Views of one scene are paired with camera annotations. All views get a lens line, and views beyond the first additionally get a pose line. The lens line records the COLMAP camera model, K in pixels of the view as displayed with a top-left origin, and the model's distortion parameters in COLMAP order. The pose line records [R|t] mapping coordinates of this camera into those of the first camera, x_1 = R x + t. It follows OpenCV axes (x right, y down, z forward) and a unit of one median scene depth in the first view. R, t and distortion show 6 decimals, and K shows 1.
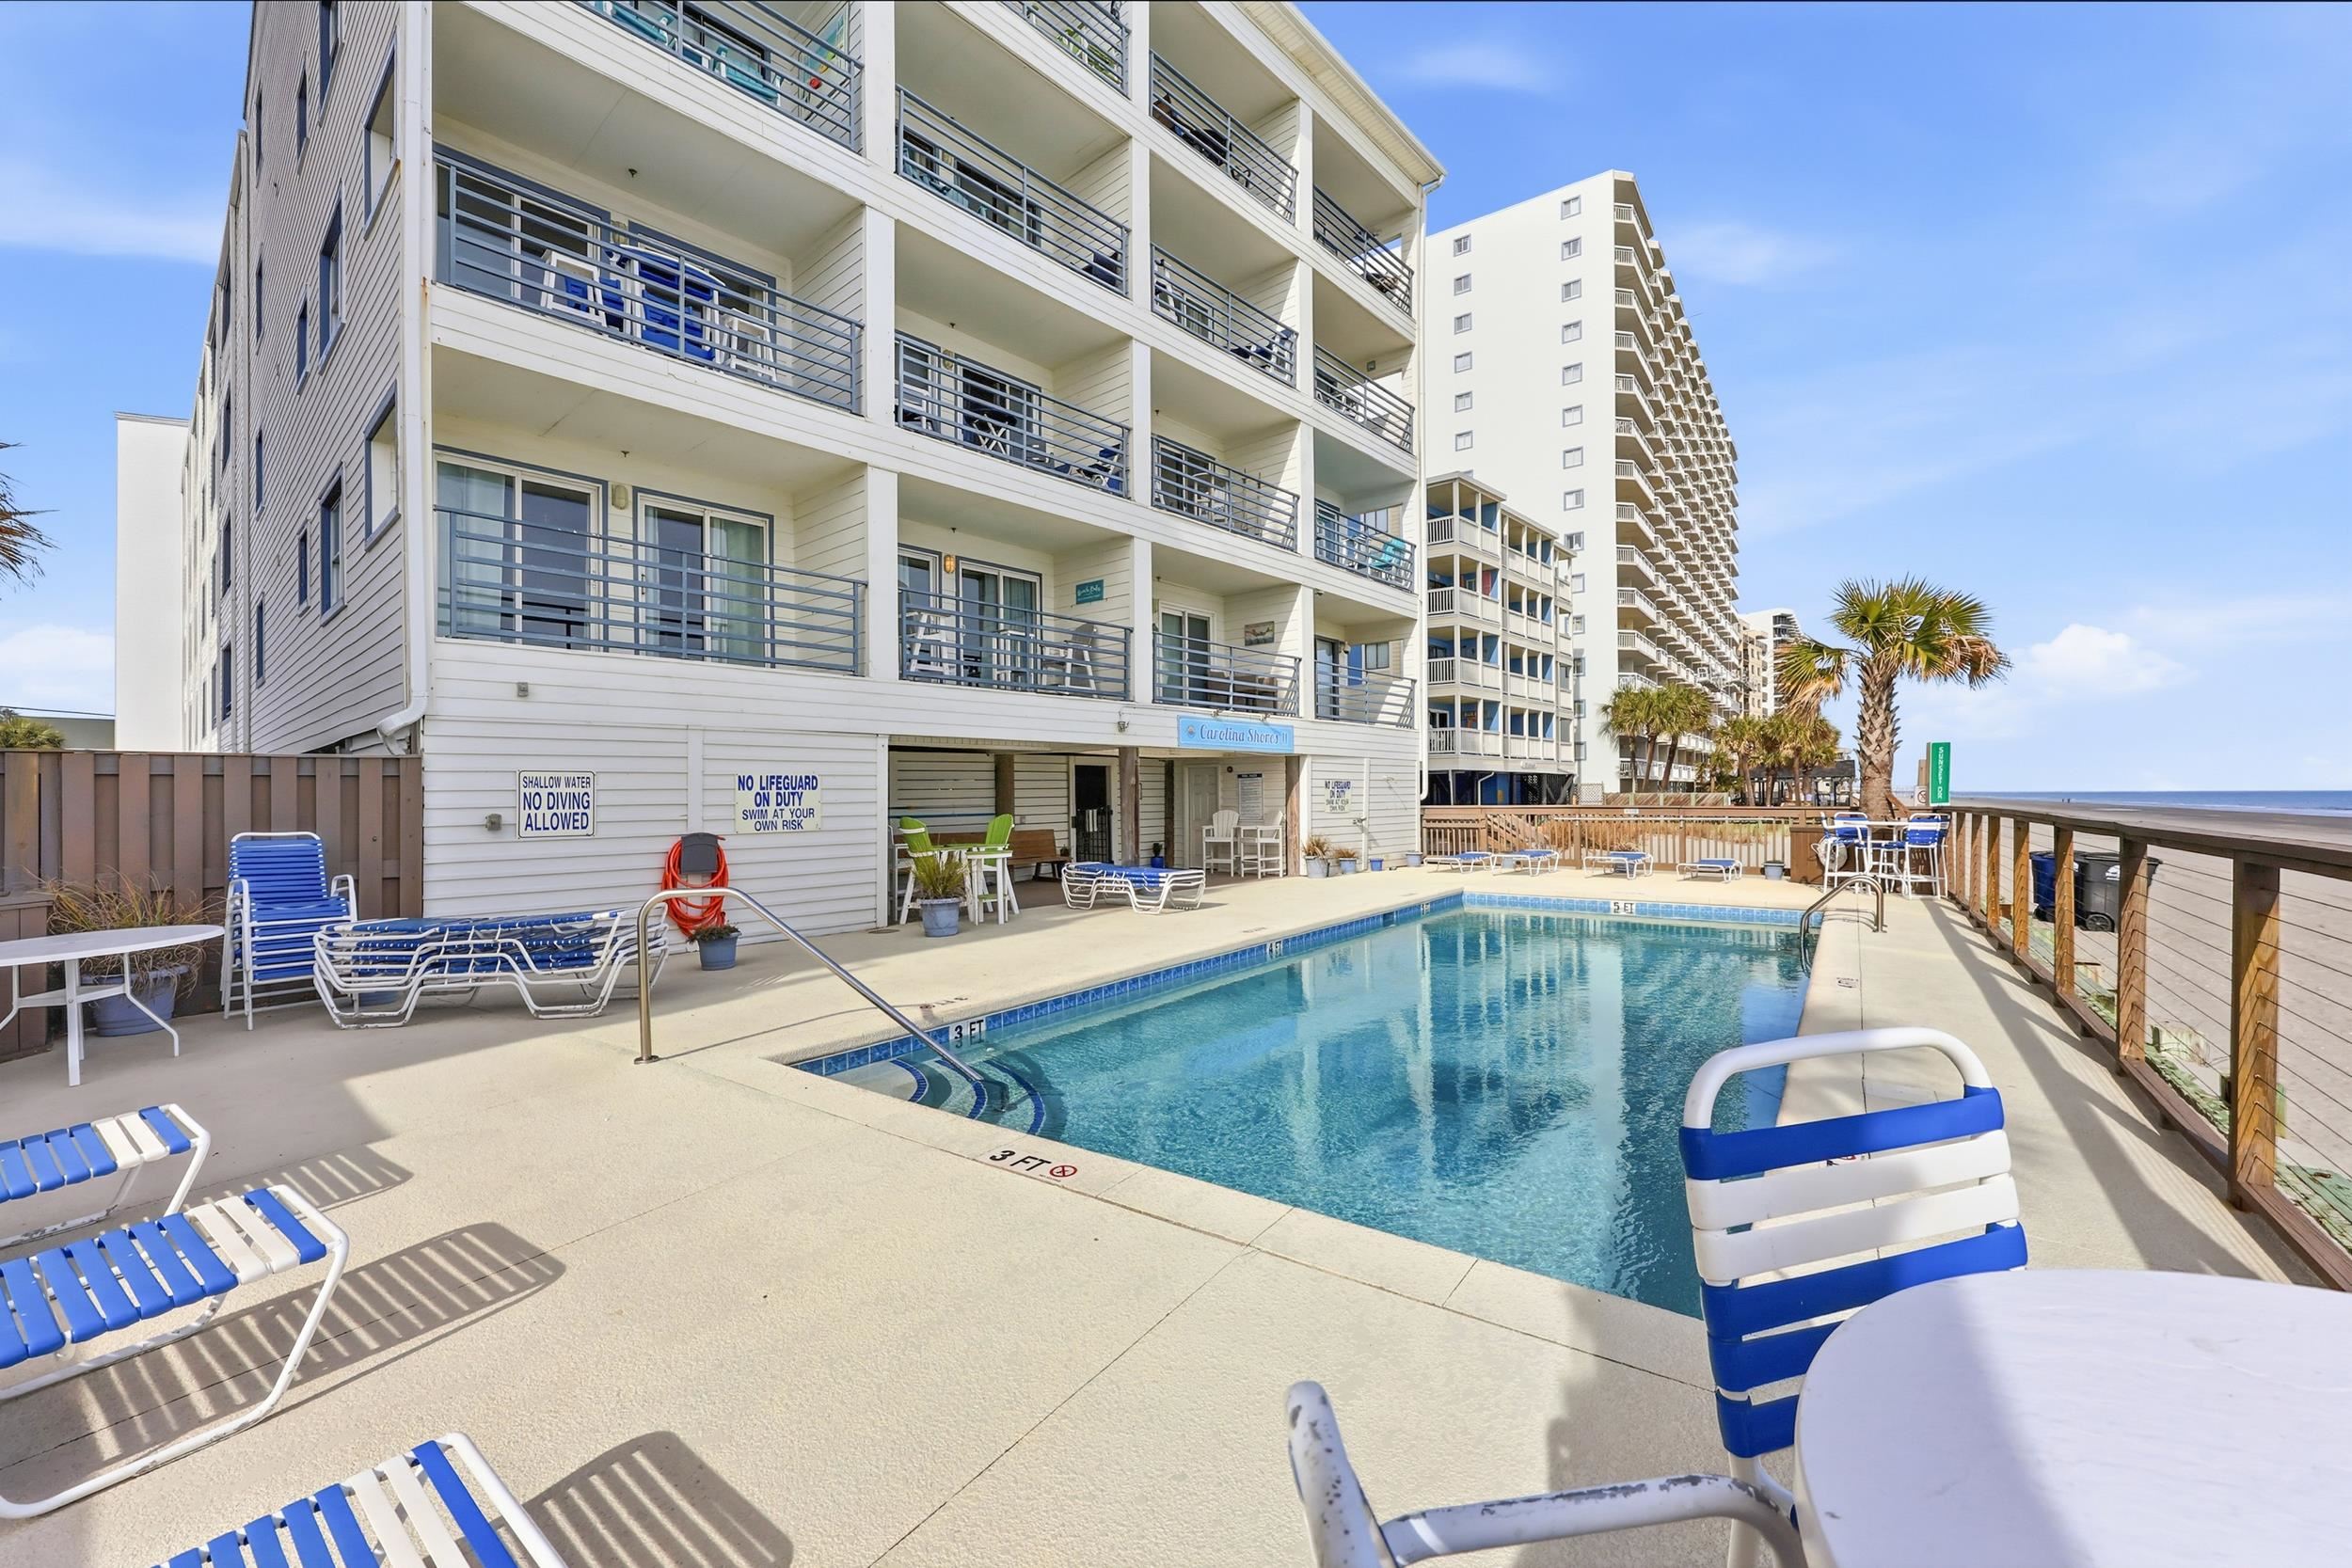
lens RADIAL K [[966.0, 0, 1171.2], [0, 966.0, 790.6], [0, 0, 1]] dist [0.000482, -0.000126]
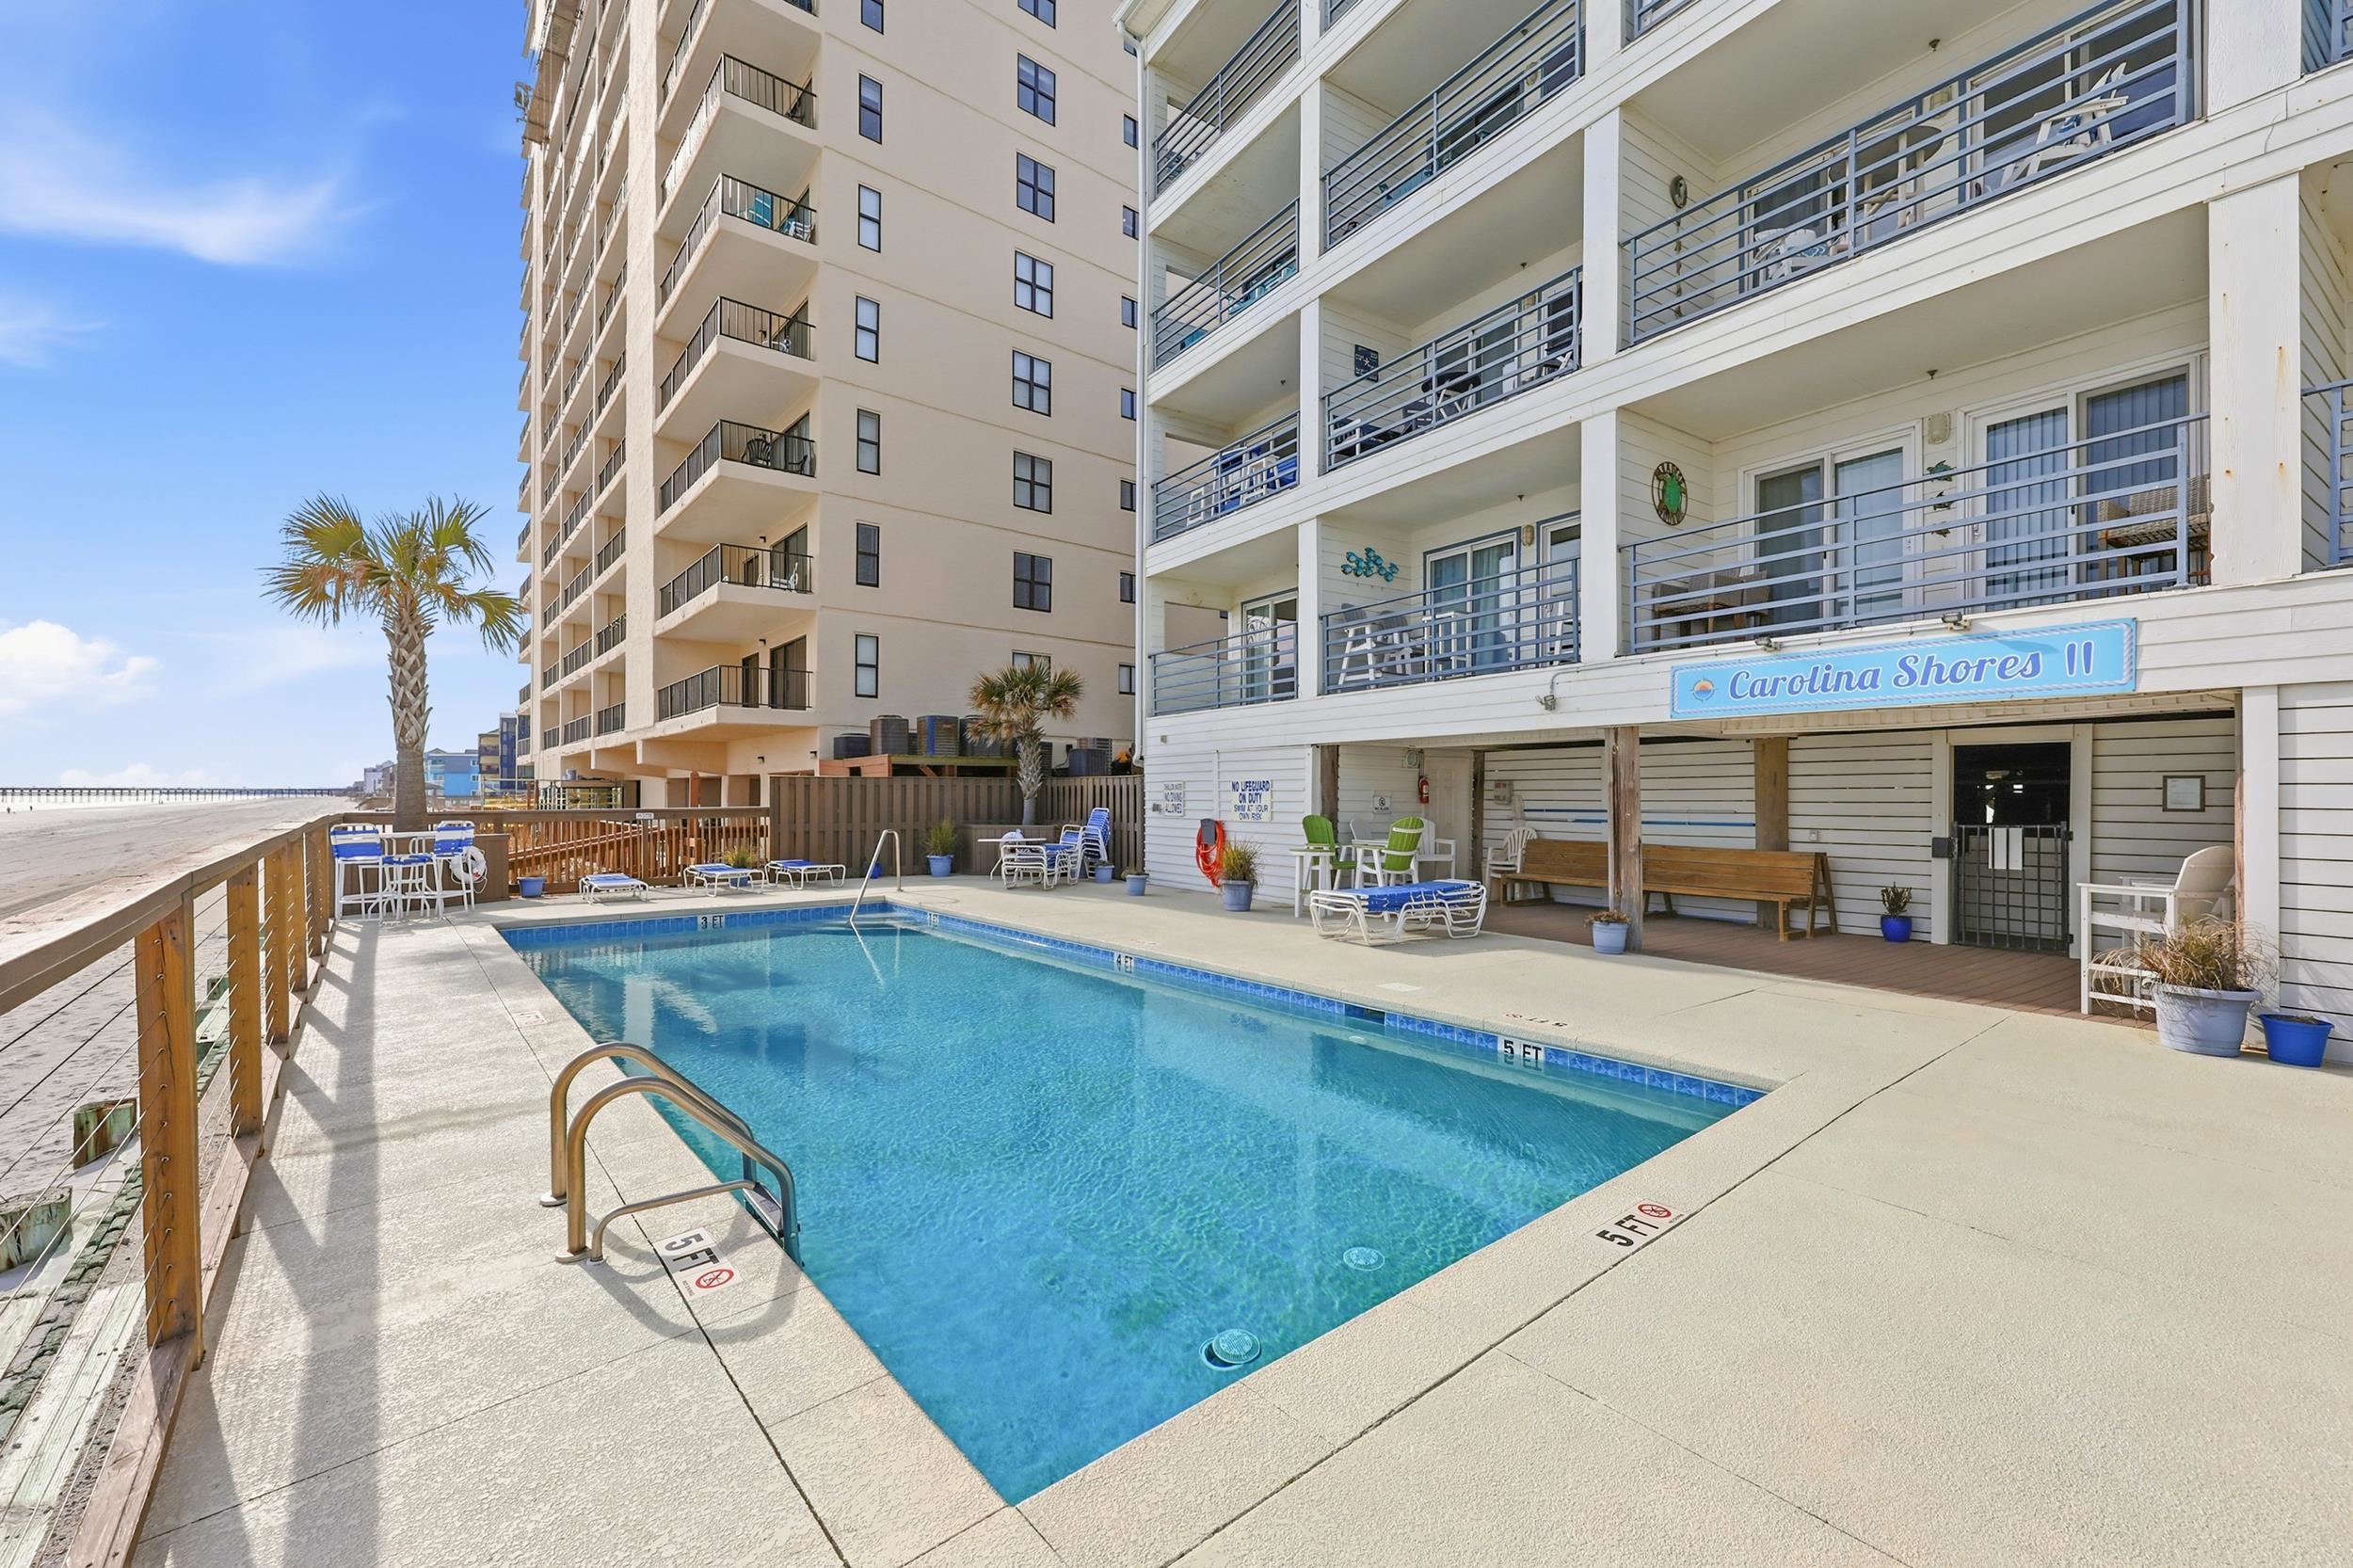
lens RADIAL K [[966.5, 0, 1171.7], [0, 966.5, 790.6], [0, 0, 1]] dist [0.000482, -0.000126]
pose [[-0.268879, 0.001618, -0.963173, 0.962023], [0.000857, 0.999999, 0.001440, -0.003674], [0.963174, -0.000438, -0.268880, 1.250638]]
